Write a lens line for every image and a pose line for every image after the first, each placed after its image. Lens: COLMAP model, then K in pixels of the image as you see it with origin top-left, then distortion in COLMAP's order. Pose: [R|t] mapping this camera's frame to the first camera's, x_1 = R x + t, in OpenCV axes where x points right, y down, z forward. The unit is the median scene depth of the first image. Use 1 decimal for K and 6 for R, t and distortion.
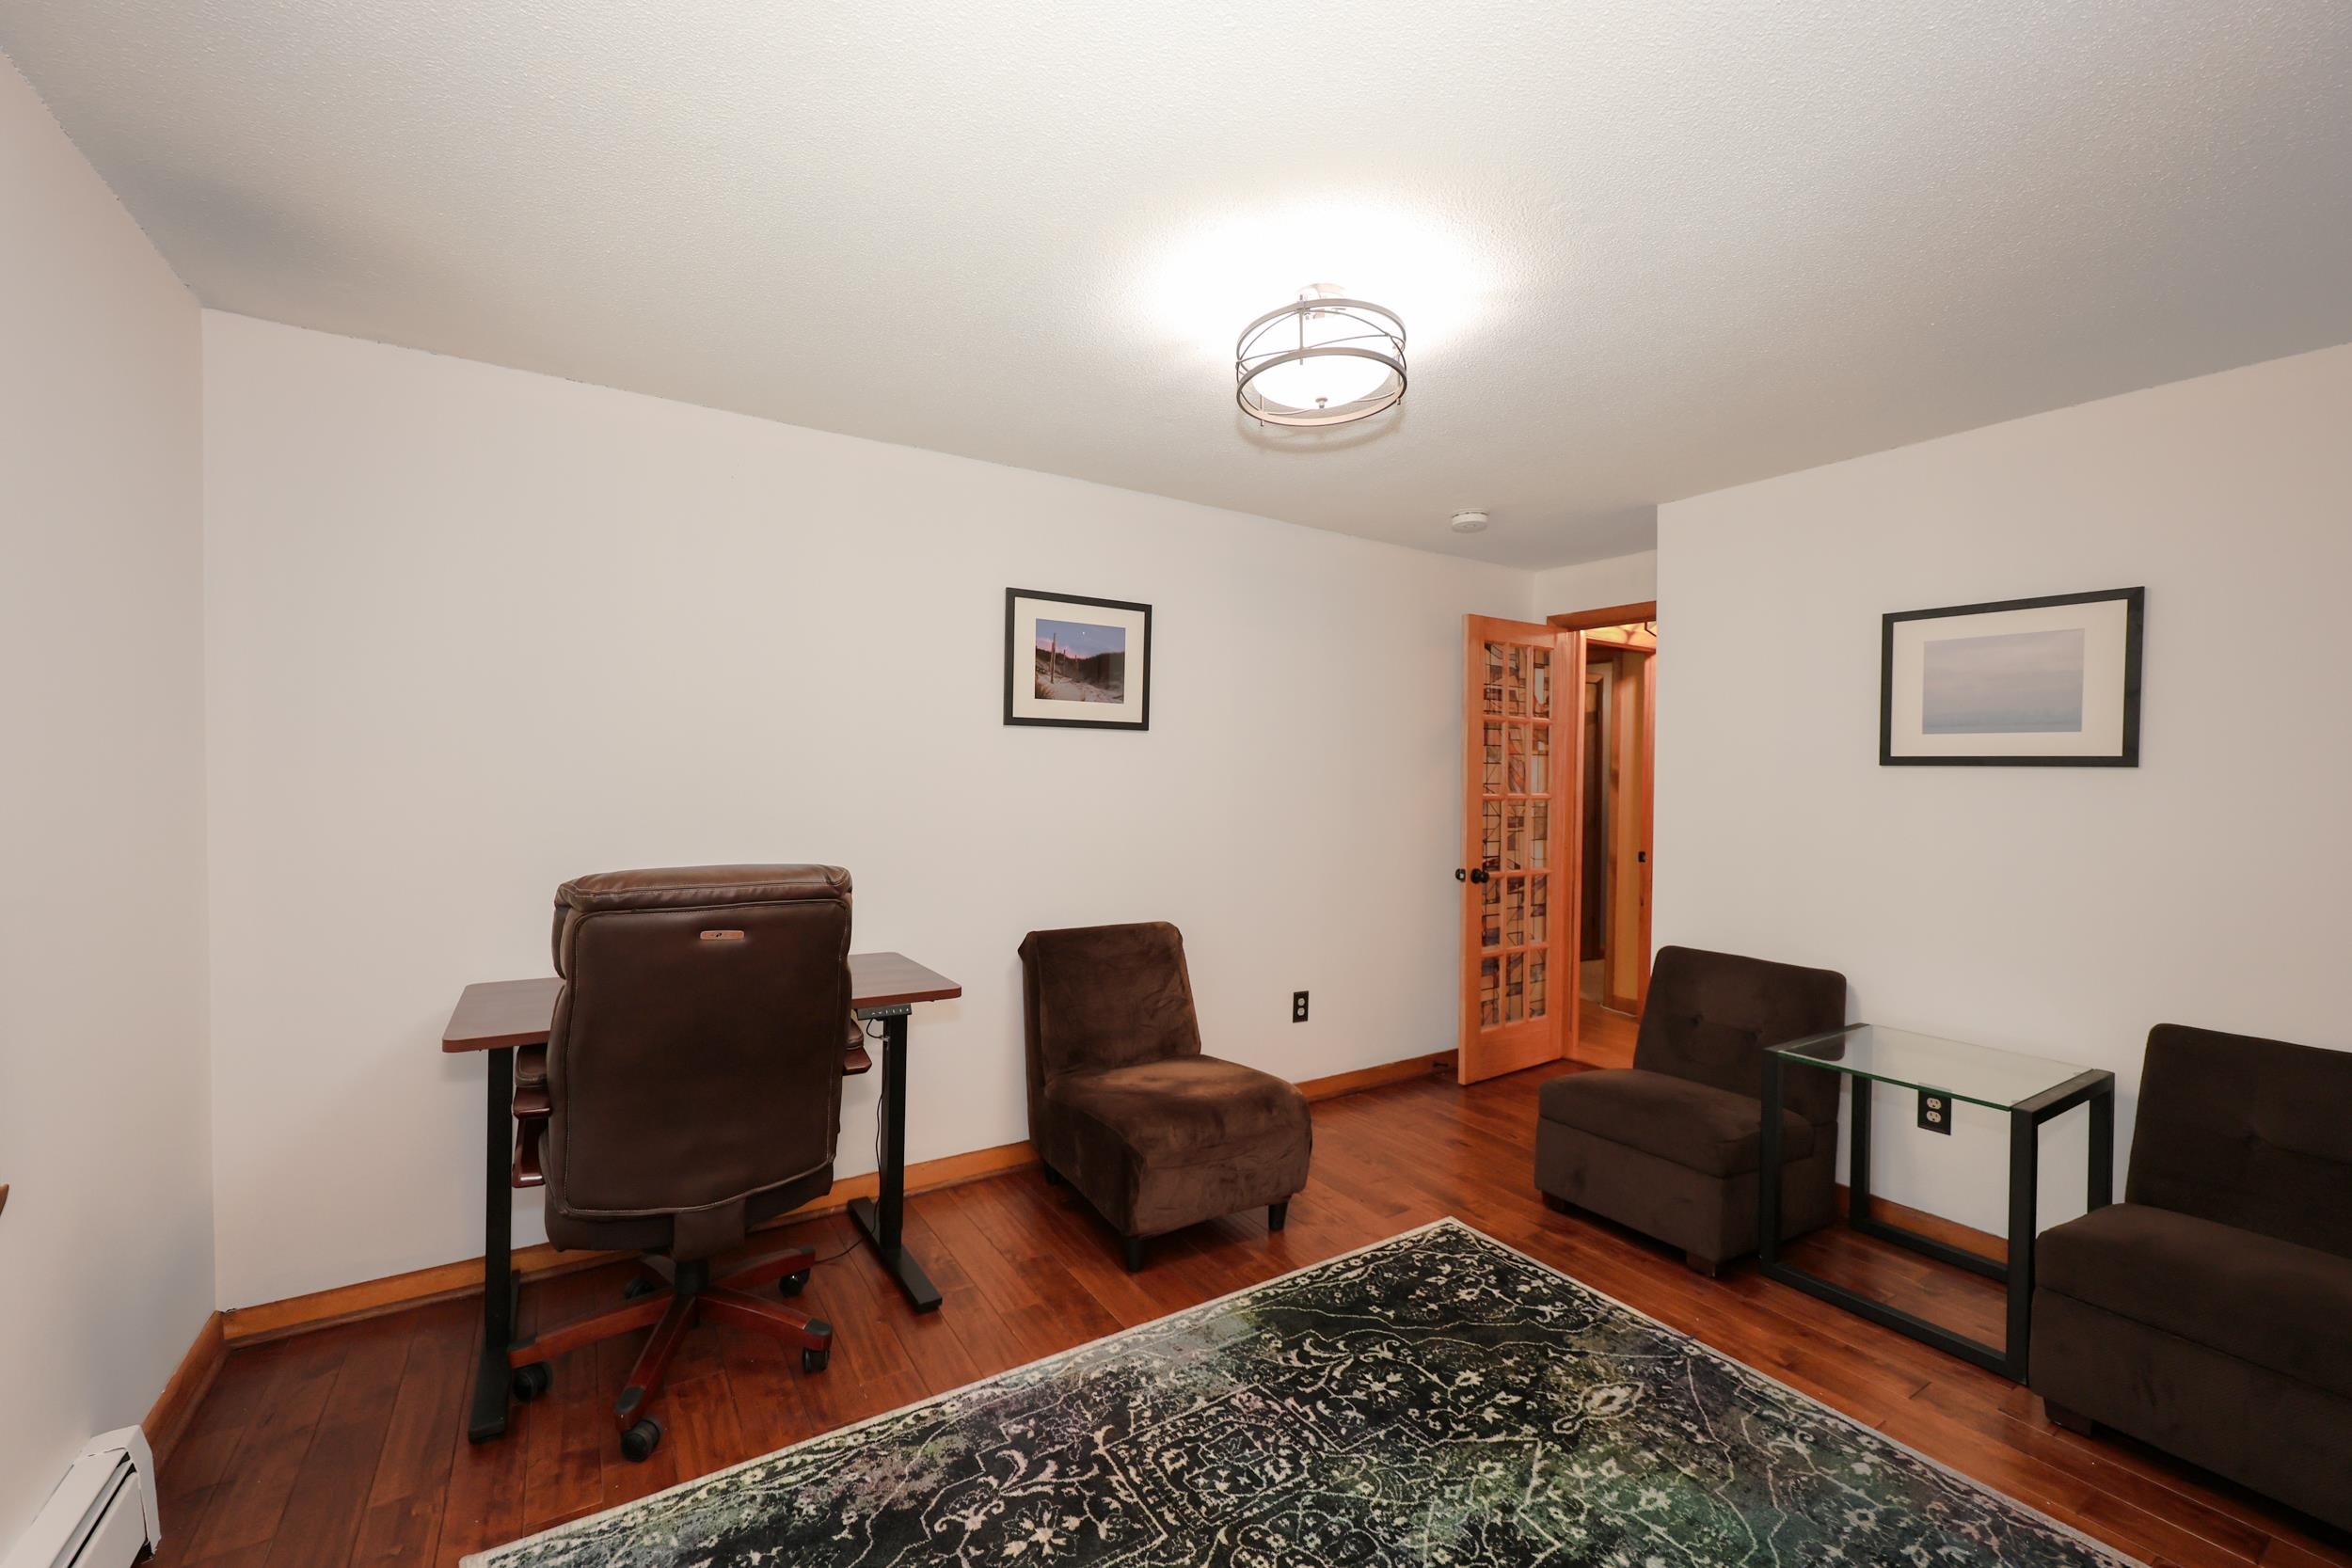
lens RADIAL K [[950.2, 0, 1176.0], [0, 950.2, 784.0], [0, 0, 1]] dist [0.000290, 0.000043]
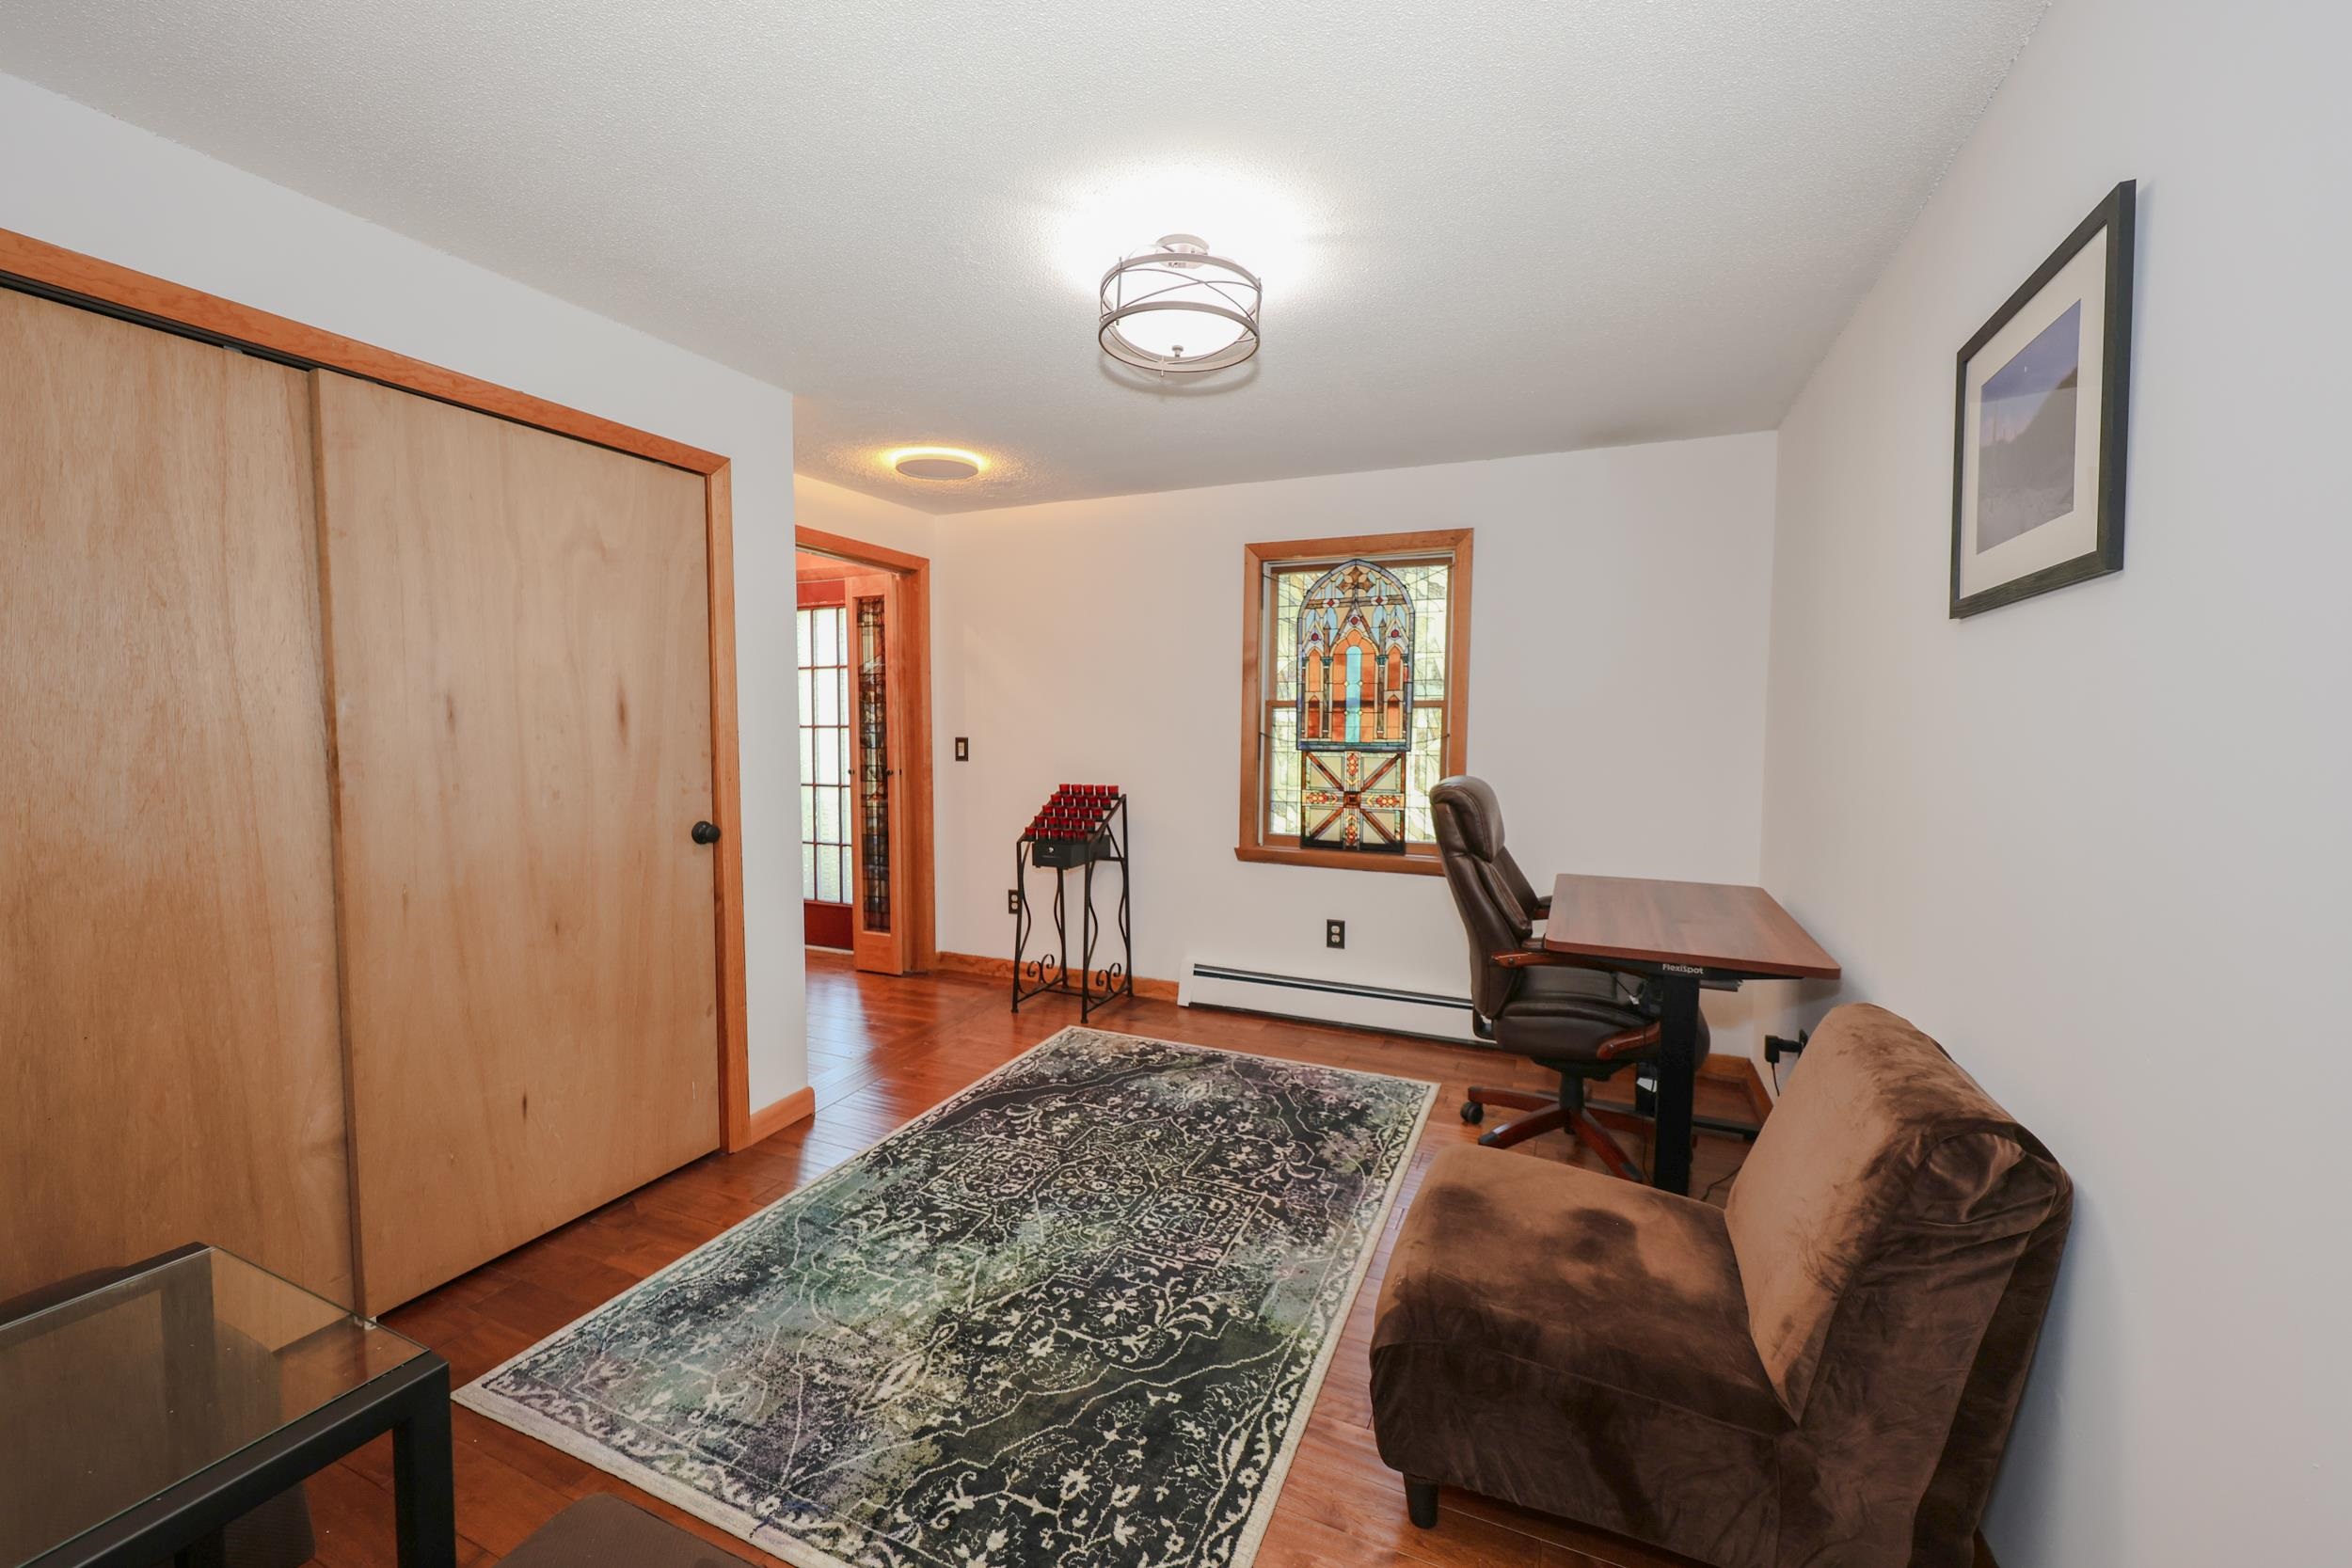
lens RADIAL K [[950.2, 0, 1176.0], [0, 950.2, 784.0], [0, 0, 1]] dist [0.000290, 0.000043]
pose [[-0.832684, 0.018568, -0.553438, 0.734270], [-0.020136, 0.997761, 0.063771, 0.001358], [0.553383, 0.064245, -0.830446, 1.886076]]
